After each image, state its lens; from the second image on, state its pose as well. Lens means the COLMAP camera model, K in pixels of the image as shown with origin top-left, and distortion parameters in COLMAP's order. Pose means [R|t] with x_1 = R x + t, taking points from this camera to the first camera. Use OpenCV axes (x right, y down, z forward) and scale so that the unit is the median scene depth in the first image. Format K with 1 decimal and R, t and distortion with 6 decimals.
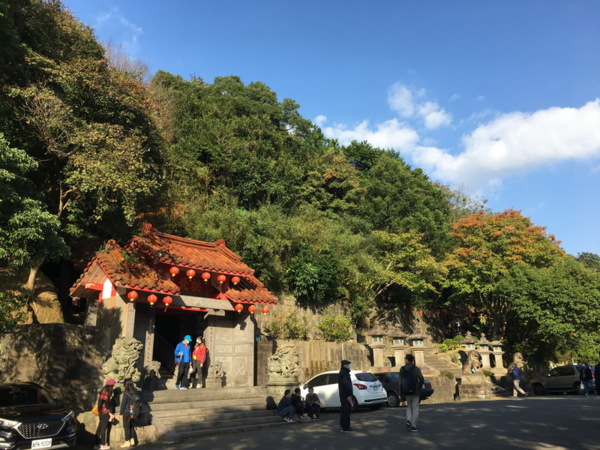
lens RADIAL K [[496.2, 0, 304.5], [0, 496.2, 223.6], [0, 0, 1]] dist [0.016913, -0.016557]
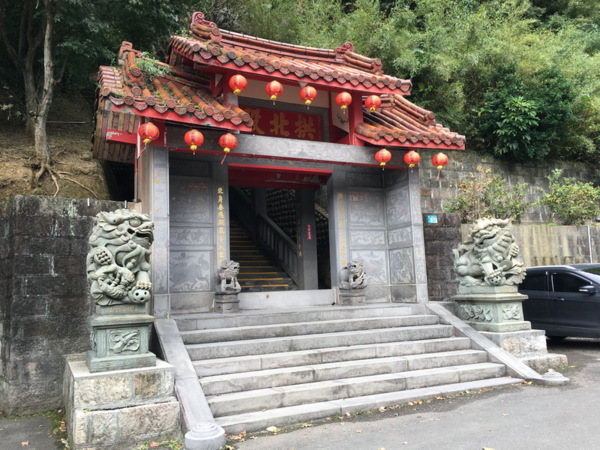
lens RADIAL K [[496.2, 0, 296.1], [0, 496.2, 223.6], [0, 0, 1]] dist [0.016913, -0.016557]
pose [[0.921730, -0.063939, -0.382525, -0.023595], [0.131385, 0.979474, 0.152865, 0.140464], [0.364899, -0.191159, 0.911212, 0.465442]]
